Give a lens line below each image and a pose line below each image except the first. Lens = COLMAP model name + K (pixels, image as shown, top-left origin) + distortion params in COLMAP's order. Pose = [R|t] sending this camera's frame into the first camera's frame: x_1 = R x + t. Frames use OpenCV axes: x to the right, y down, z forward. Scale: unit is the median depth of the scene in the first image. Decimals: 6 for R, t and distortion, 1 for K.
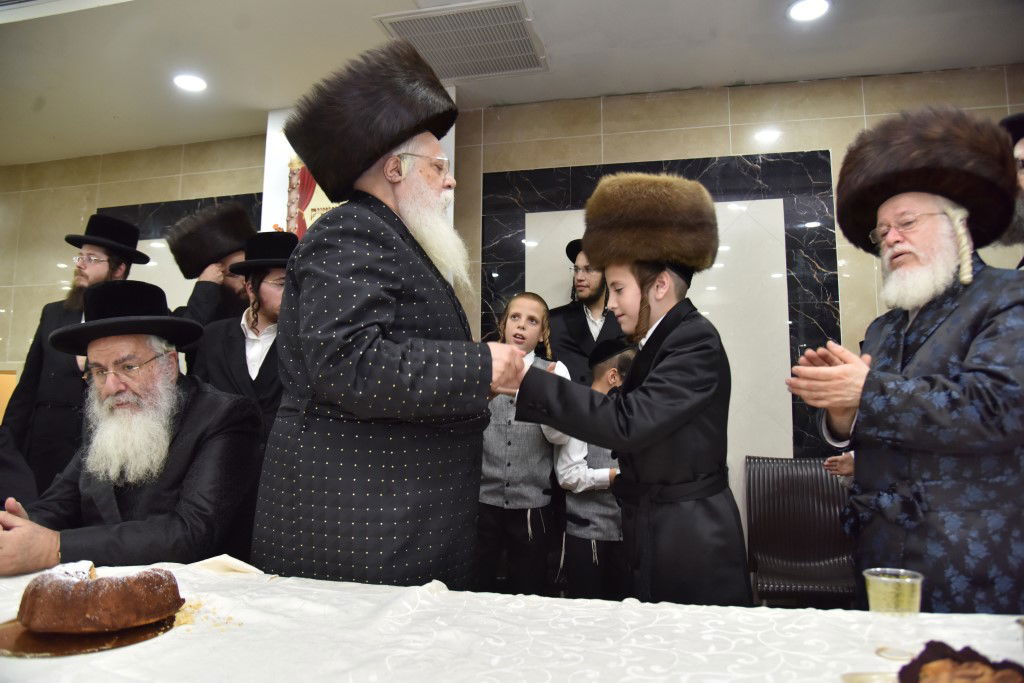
lens RADIAL K [[696.2, 0, 515.1], [0, 696.2, 346.1], [0, 0, 1]] dist [-0.115807, 0.061658]
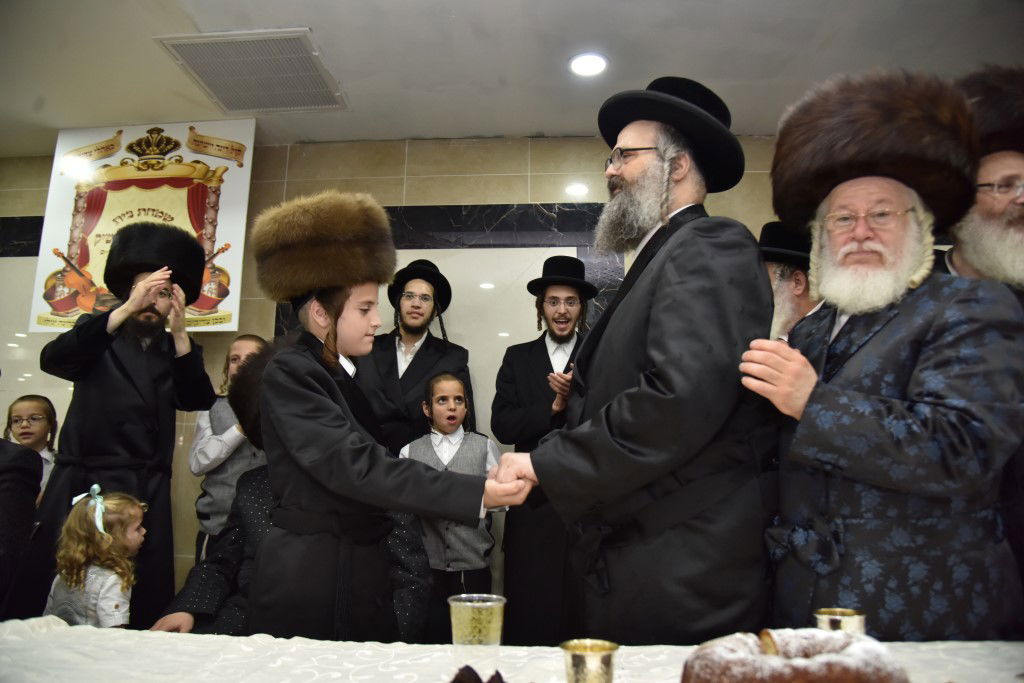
lens RADIAL K [[696.2, 0, 515.1], [0, 696.2, 346.1], [0, 0, 1]] dist [-0.115807, 0.061658]
pose [[0.985749, 0.035718, 0.164390, 0.135328], [-0.021882, 0.996122, -0.085221, 0.021133], [-0.166796, 0.080409, 0.982707, 0.008054]]
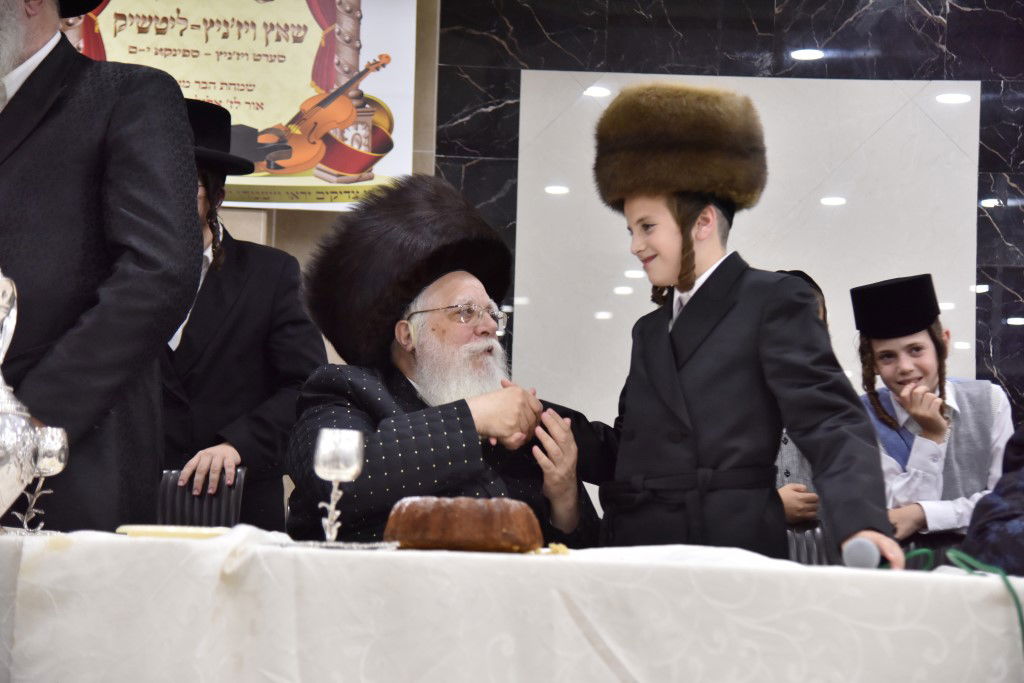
lens RADIAL K [[2131.4, 0, 515.8], [0, 2131.4, 339.2], [0, 0, 1]] dist [0.572470, 0.135636]
pose [[0.960524, 0.056356, 0.272429, -0.468539], [-0.054685, 0.998409, -0.013730, 0.046837], [-0.272769, -0.001709, 0.962078, -0.667050]]
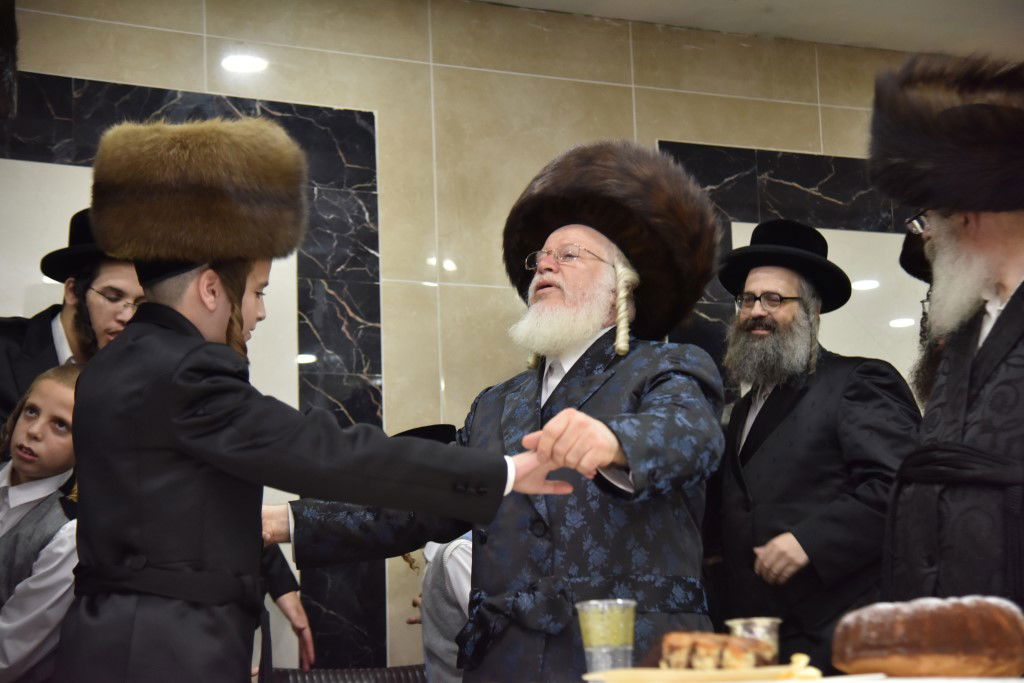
lens RADIAL K [[1800.1, 0, 520.1], [0, 1800.1, 338.0], [0, 0, 1]] dist [0.397351, 0.068812]
pose [[0.803129, 0.089326, 0.589072, -0.320002], [-0.020608, 0.992271, -0.122370, 0.084436], [-0.595449, 0.086139, 0.798762, -0.284228]]
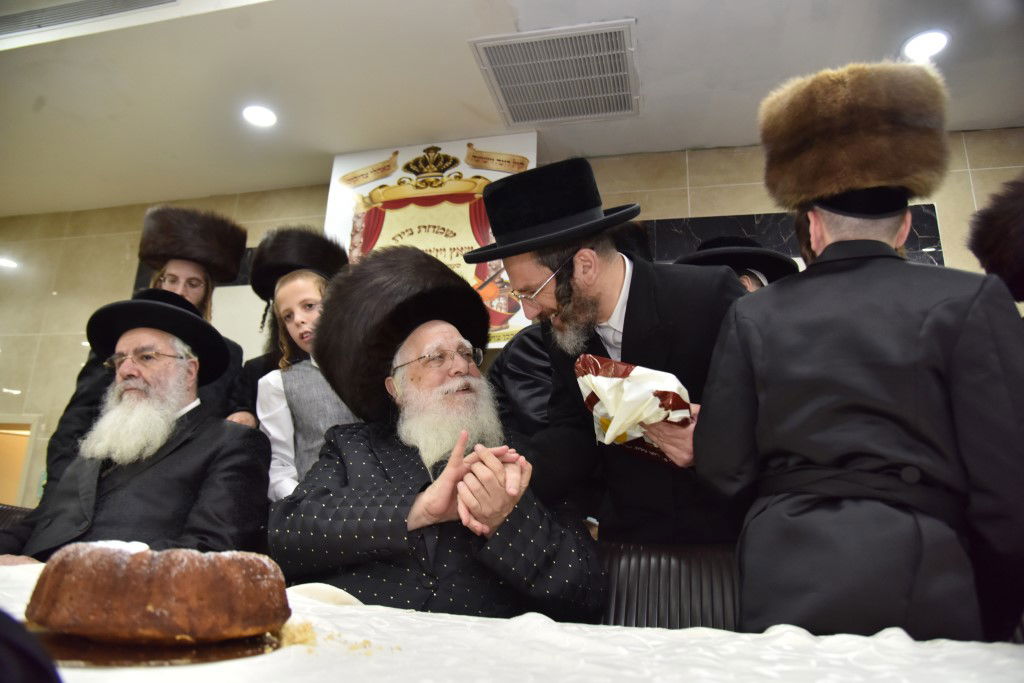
lens RADIAL K [[687.8, 0, 515.2], [0, 687.8, 344.5], [0, 0, 1]] dist [-0.112962, 0.054243]
pose [[0.999403, 0.032842, -0.010682, -0.100110], [-0.034209, 0.983824, -0.175838, 0.082449], [0.004734, 0.176099, 0.984361, 0.121695]]
